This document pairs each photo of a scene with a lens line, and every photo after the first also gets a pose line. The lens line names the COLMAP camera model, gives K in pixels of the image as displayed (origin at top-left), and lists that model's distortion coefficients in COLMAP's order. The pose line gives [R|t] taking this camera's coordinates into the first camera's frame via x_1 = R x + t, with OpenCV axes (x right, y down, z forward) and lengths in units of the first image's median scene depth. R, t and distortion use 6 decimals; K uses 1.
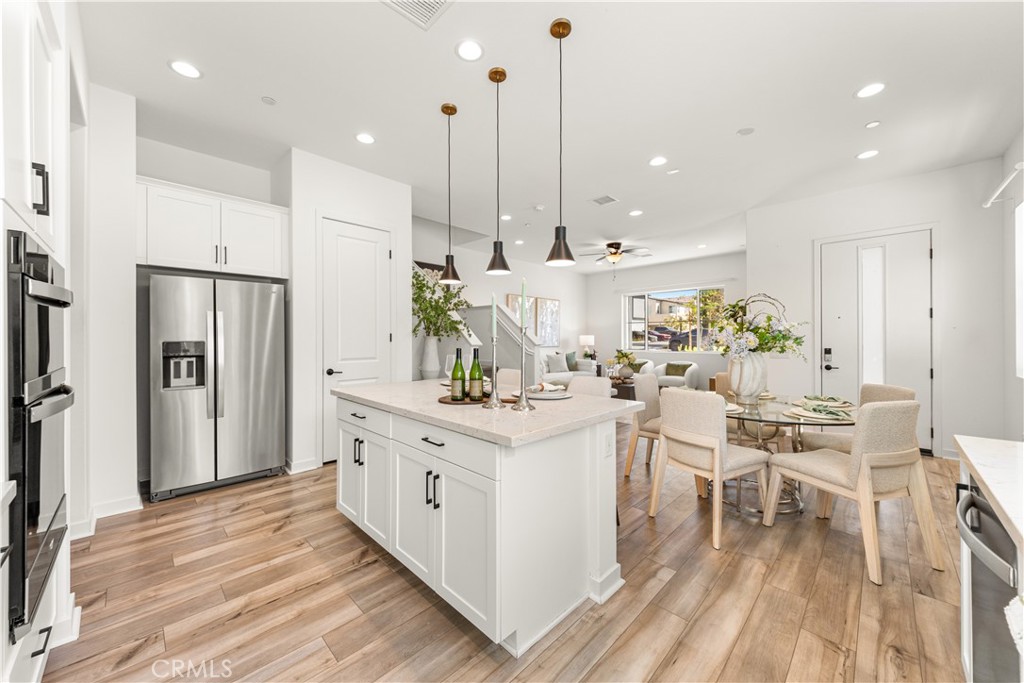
lens RADIAL K [[371.5, 0, 506.0], [0, 371.5, 338.5], [0, 0, 1]] dist [0.001231, -0.000869]
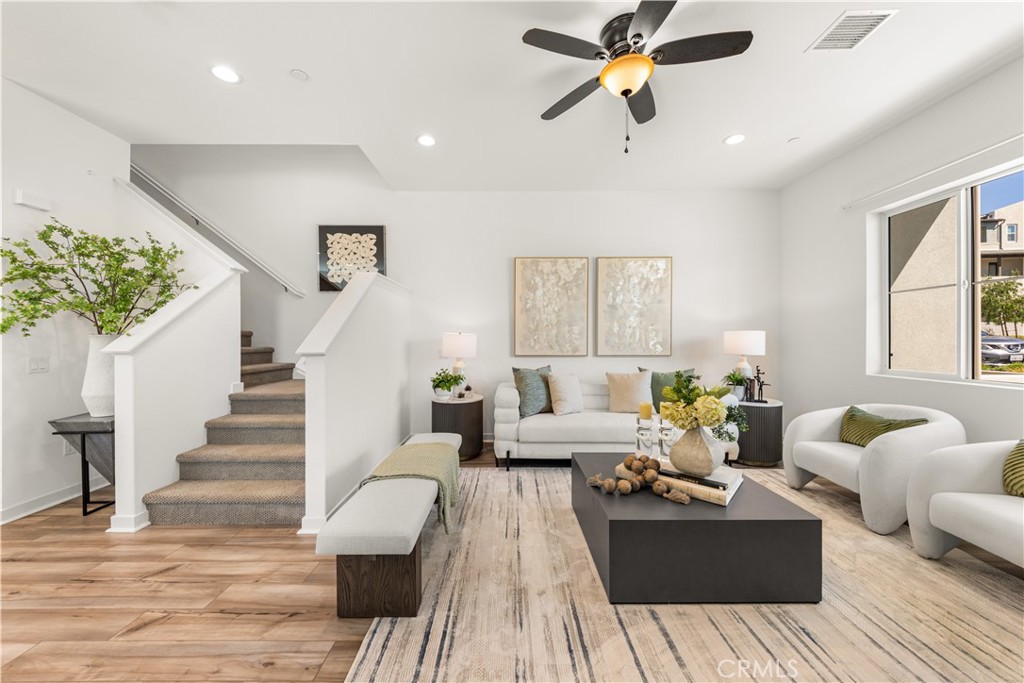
lens RADIAL K [[371.5, 0, 502.1], [0, 371.5, 338.4], [0, 0, 1]] dist [0.001231, -0.000869]
pose [[0.708712, -0.004851, -0.705481, 0.341352], [0.002096, 0.999986, -0.004770, 0.001374], [0.705495, 0.001902, 0.708713, 0.546352]]
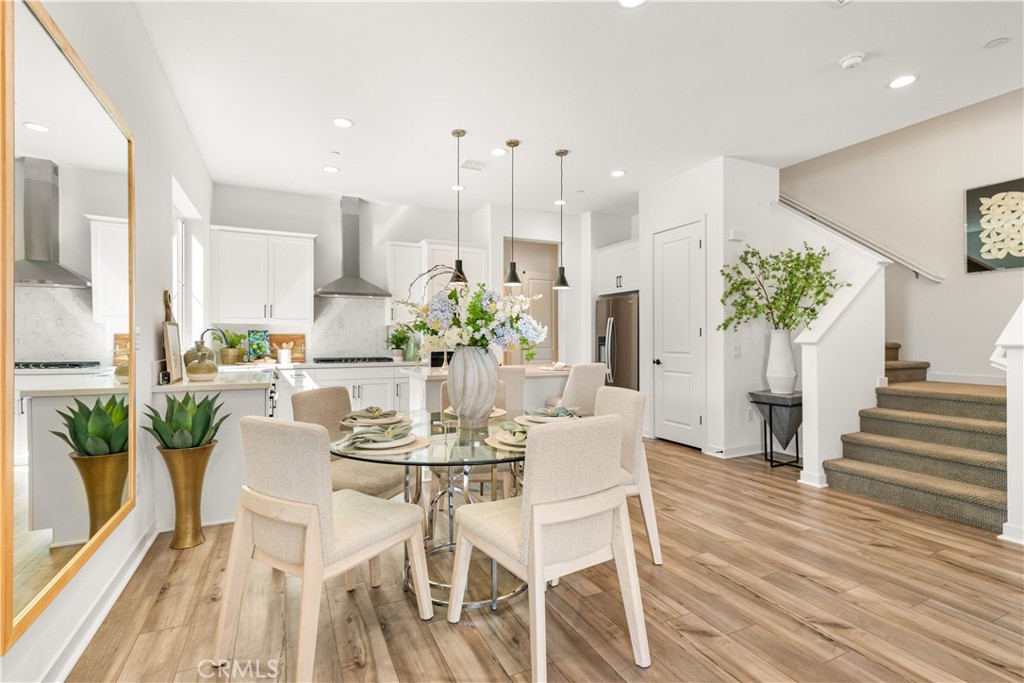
lens RADIAL K [[476.3, 0, 513.9], [0, 476.3, 339.9], [0, 0, 1]] dist [-0.001261, -0.000330]
pose [[-0.318002, -0.001349, -0.948089, 0.473273], [0.000574, 0.999999, -0.001616, 0.008581], [0.948090, -0.001058, -0.318001, 0.405654]]
